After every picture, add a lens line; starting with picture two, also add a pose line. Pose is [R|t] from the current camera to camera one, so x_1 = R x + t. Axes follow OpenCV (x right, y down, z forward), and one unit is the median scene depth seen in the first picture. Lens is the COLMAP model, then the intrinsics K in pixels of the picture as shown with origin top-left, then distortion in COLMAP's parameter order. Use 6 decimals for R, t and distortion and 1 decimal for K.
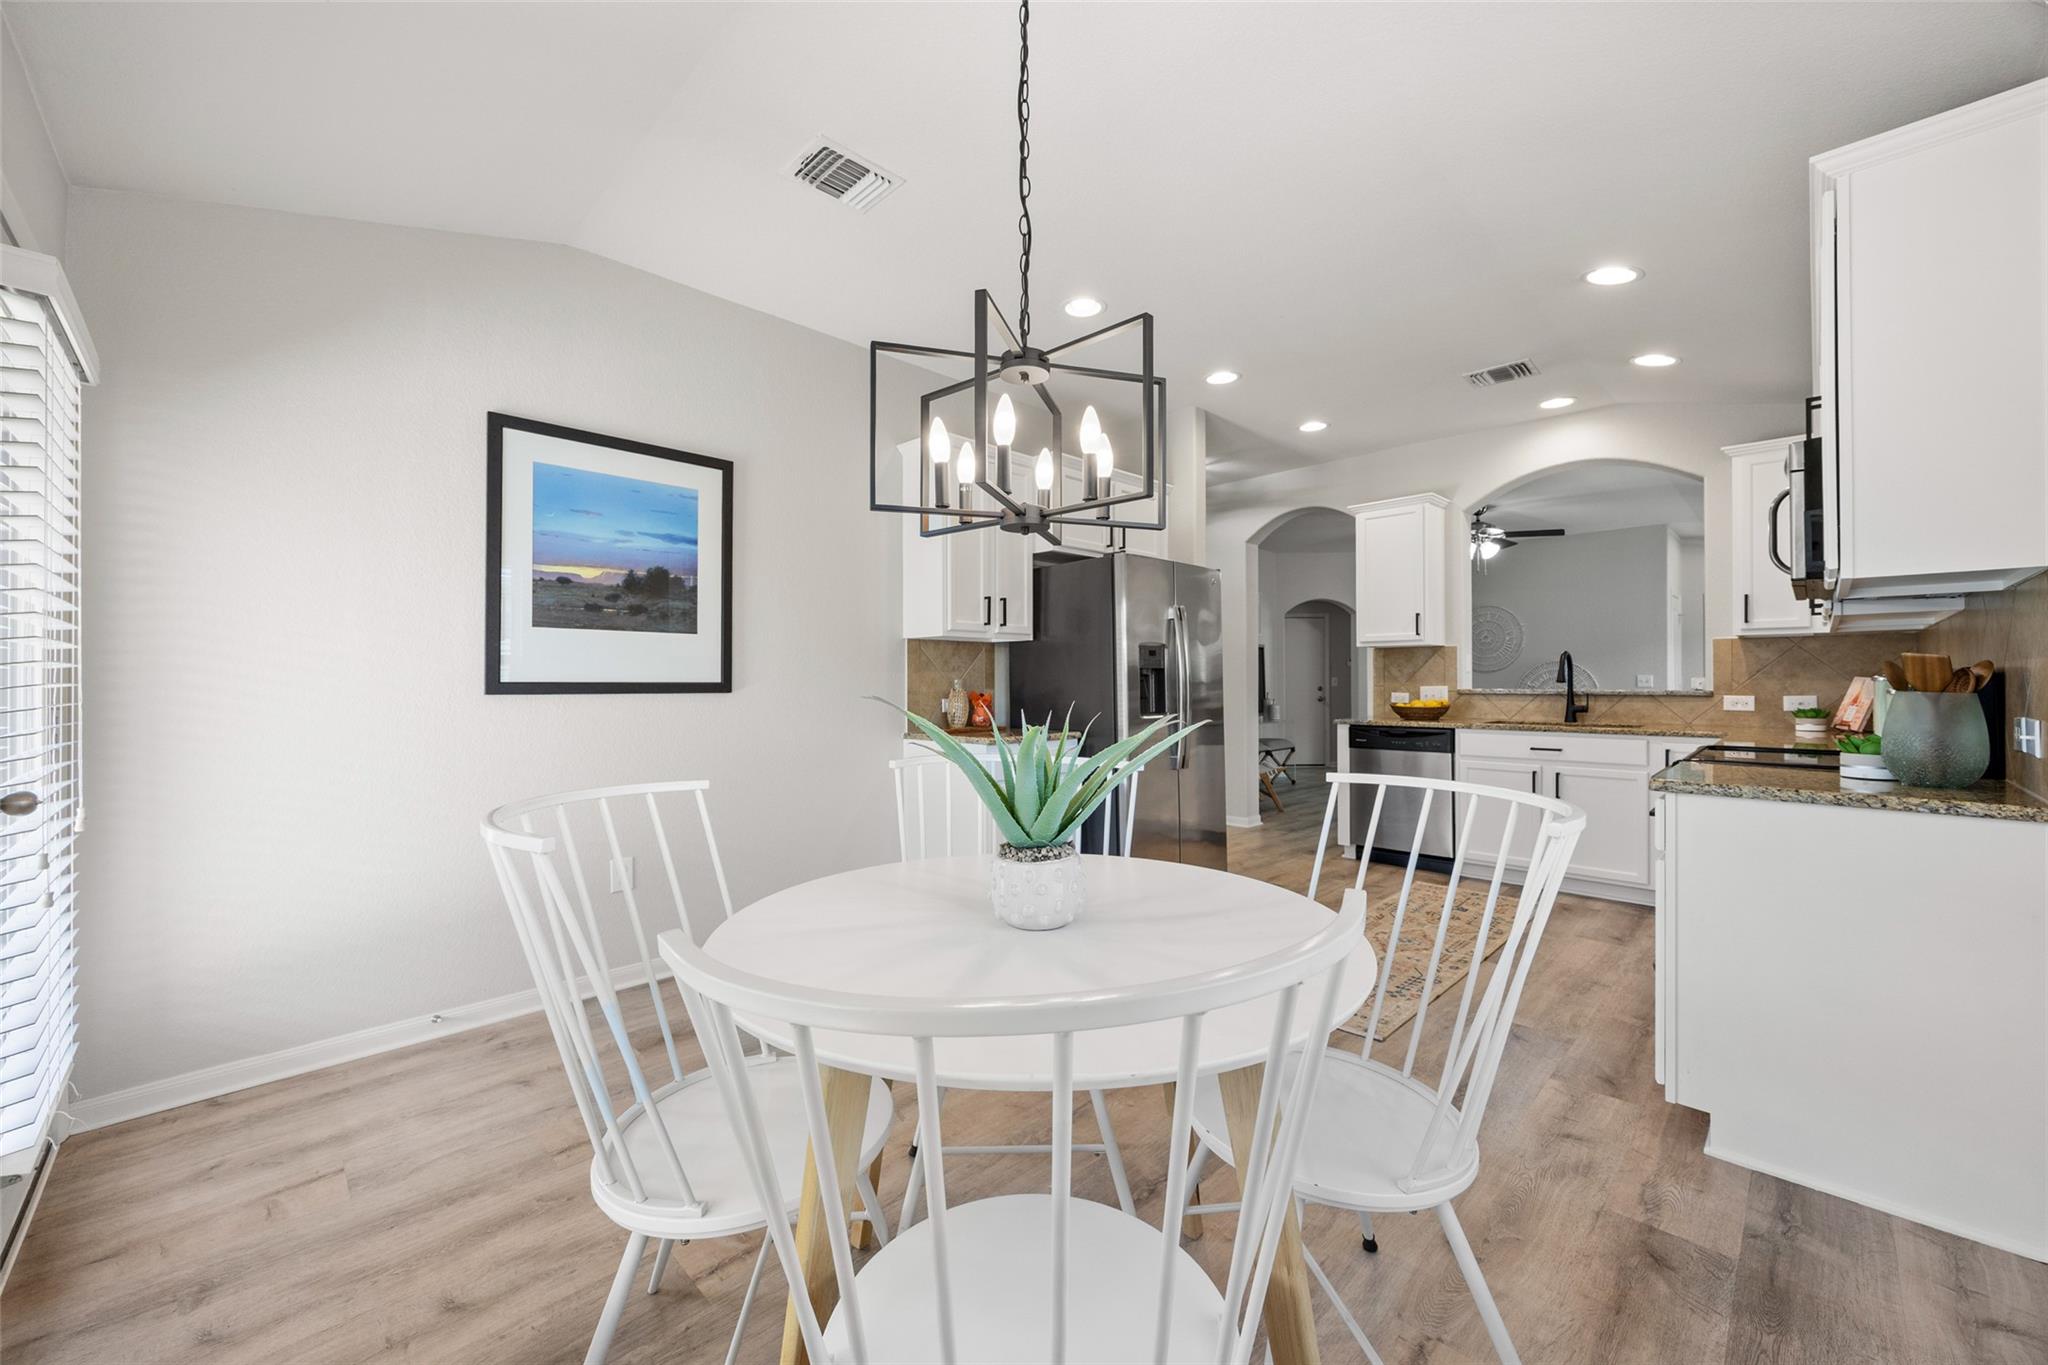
lens RADIAL K [[787.1, 0, 1017.0], [0, 787.1, 674.7], [0, 0, 1]] dist [-0.001564, -0.000128]
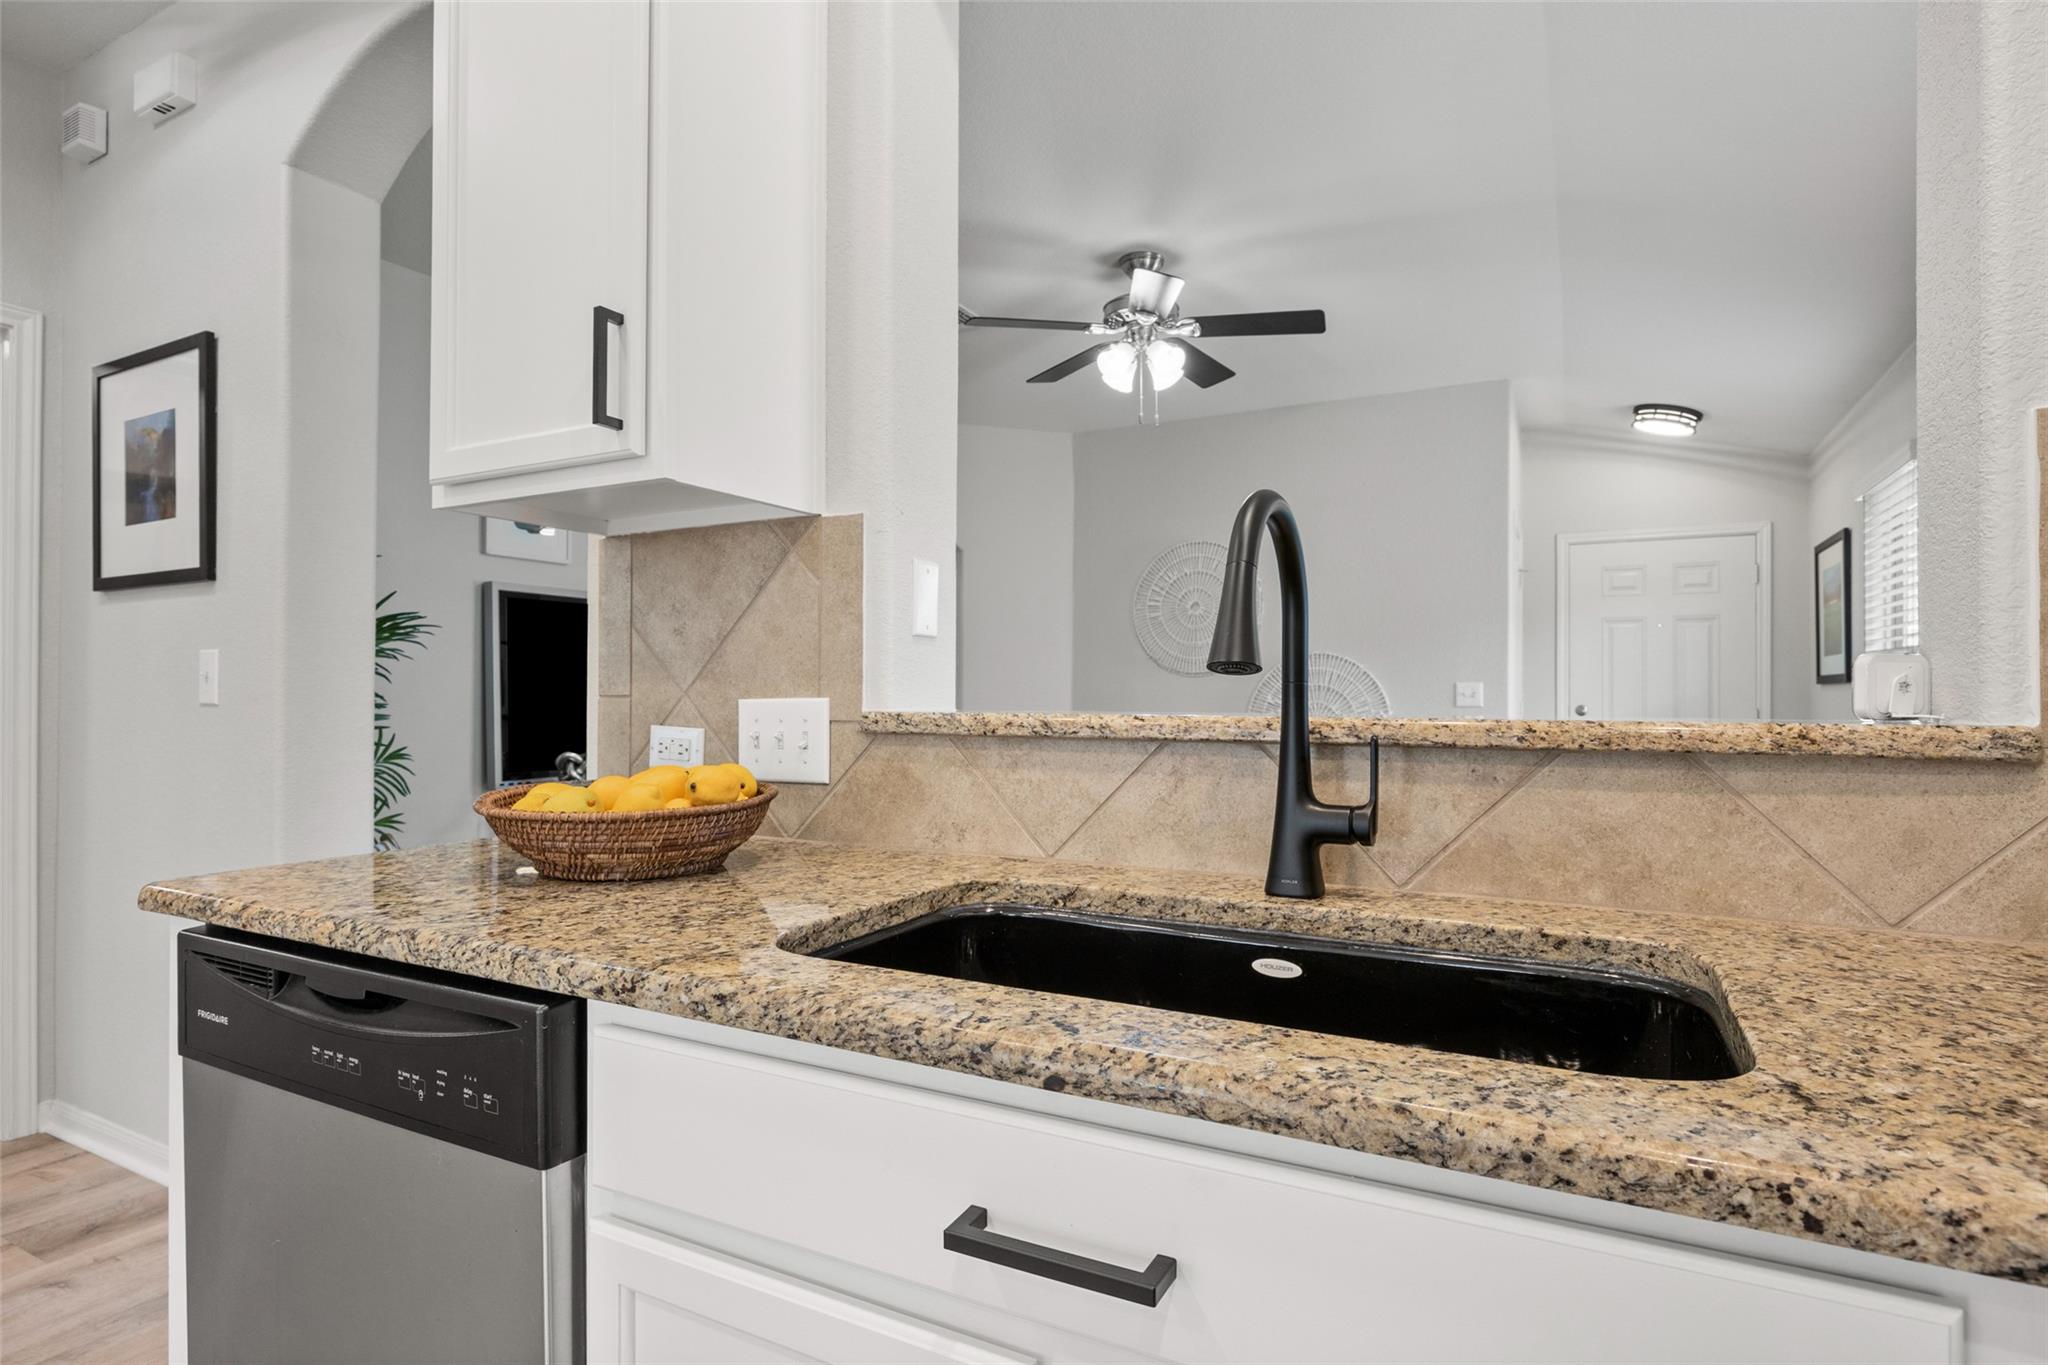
lens RADIAL K [[1058.9, 0, 1022.7], [0, 1058.9, 686.7], [0, 0, 1]] dist [-0.007806, -0.000949]
pose [[0.950510, 0.009610, 0.310545, 0.573416], [-0.009354, 0.999954, -0.002313, 0.013146], [-0.310553, -0.000707, 0.950556, 0.794721]]
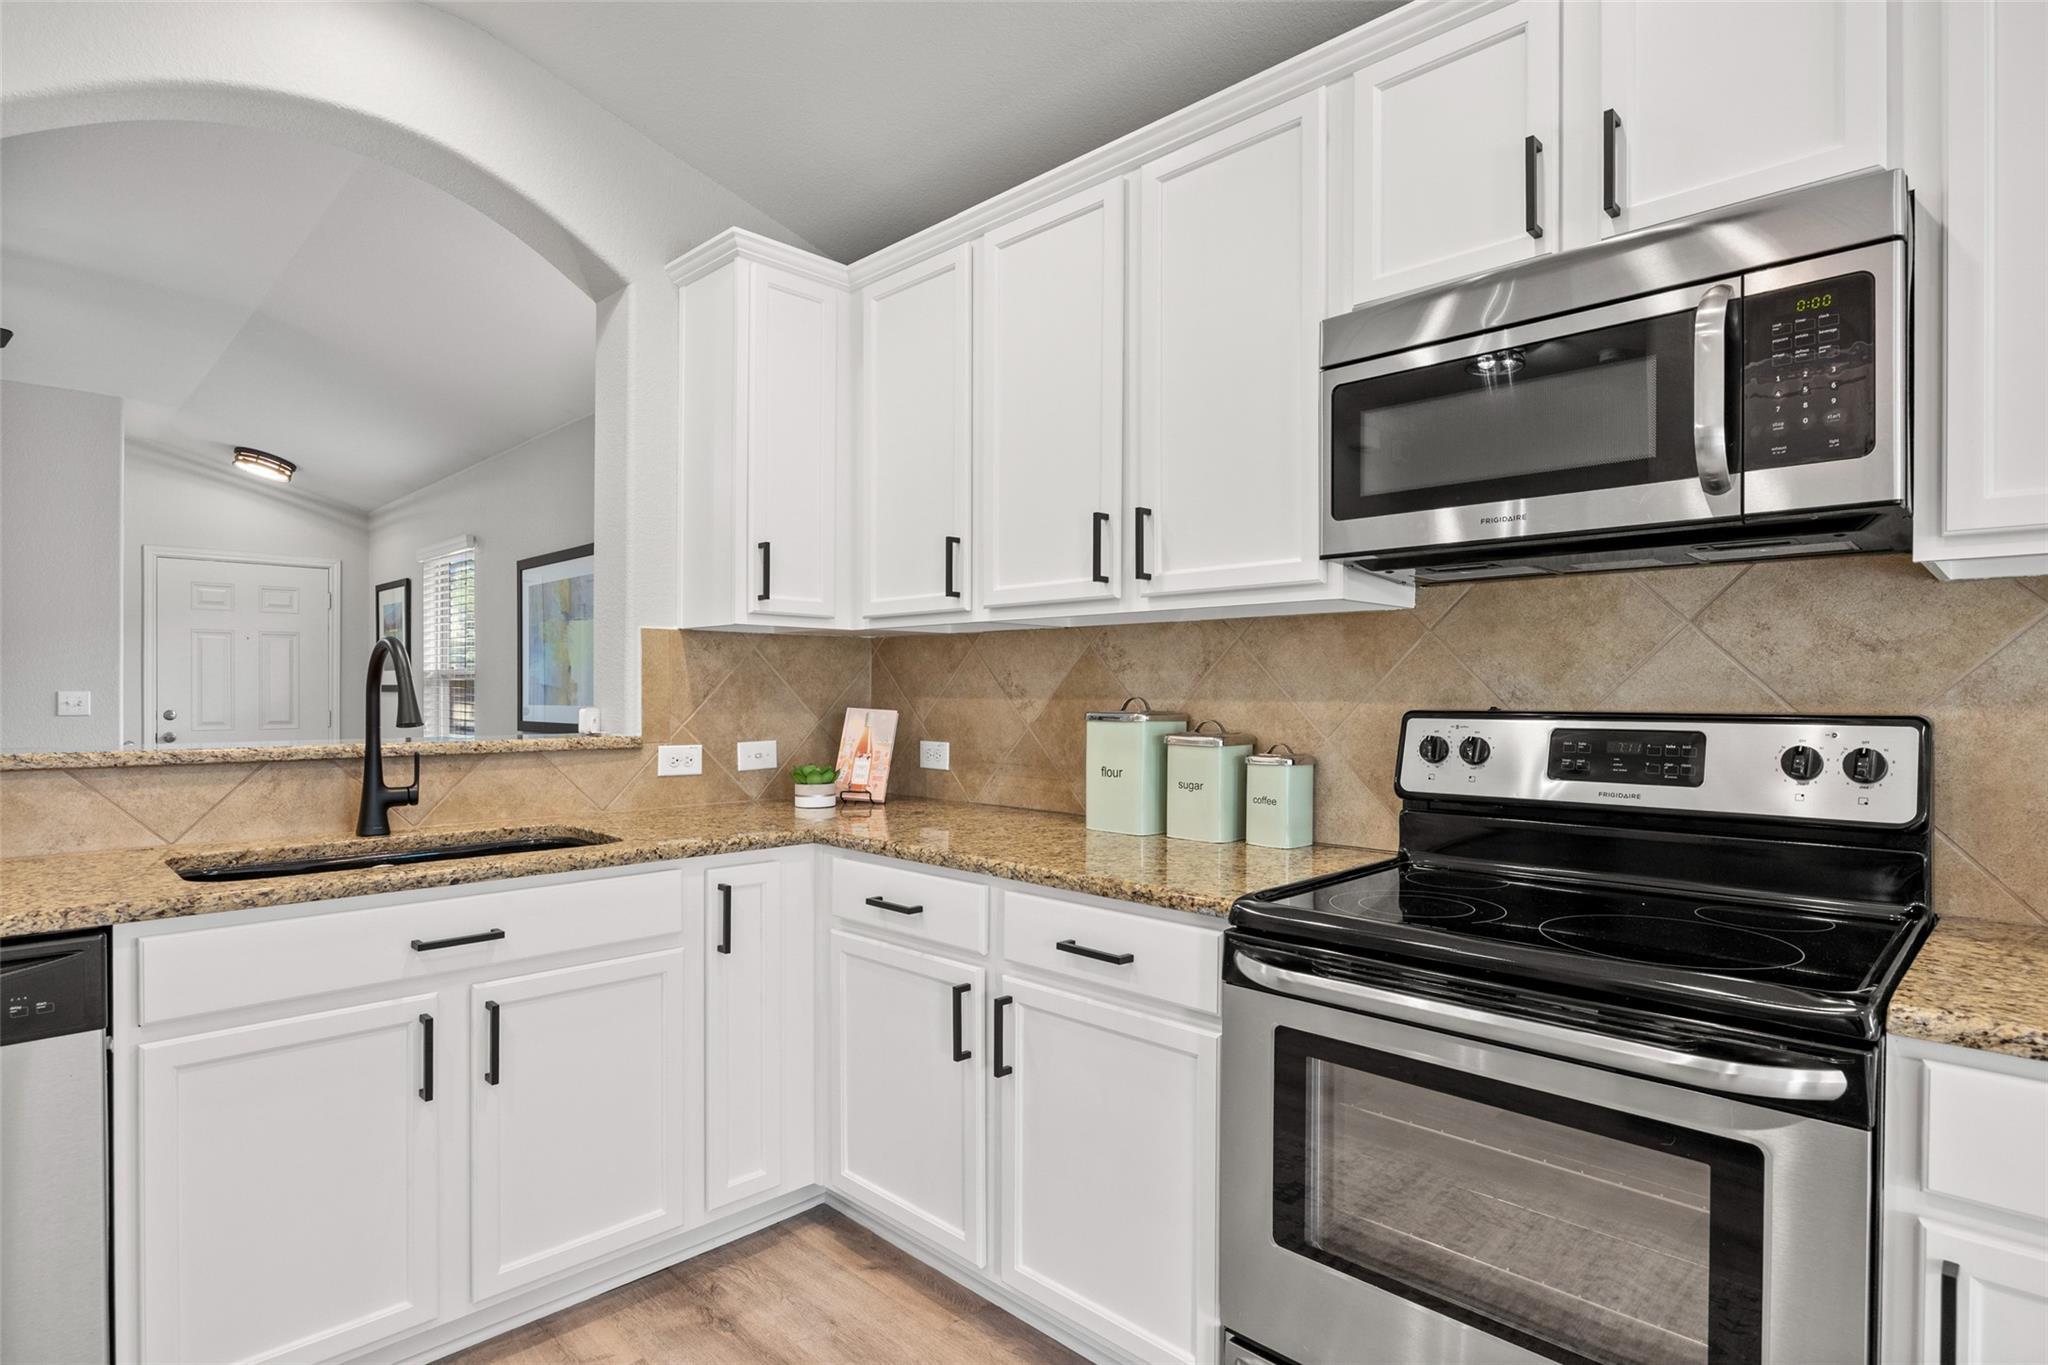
lens RADIAL K [[1058.9, 0, 1023.3], [0, 1058.9, 695.6], [0, 0, 1]] dist [-0.007806, -0.000949]
pose [[-0.016880, -0.002066, 0.999855, 0.220185], [-0.010961, 0.999938, 0.001882, -0.007683], [-0.999797, -0.010928, -0.016902, 0.720479]]
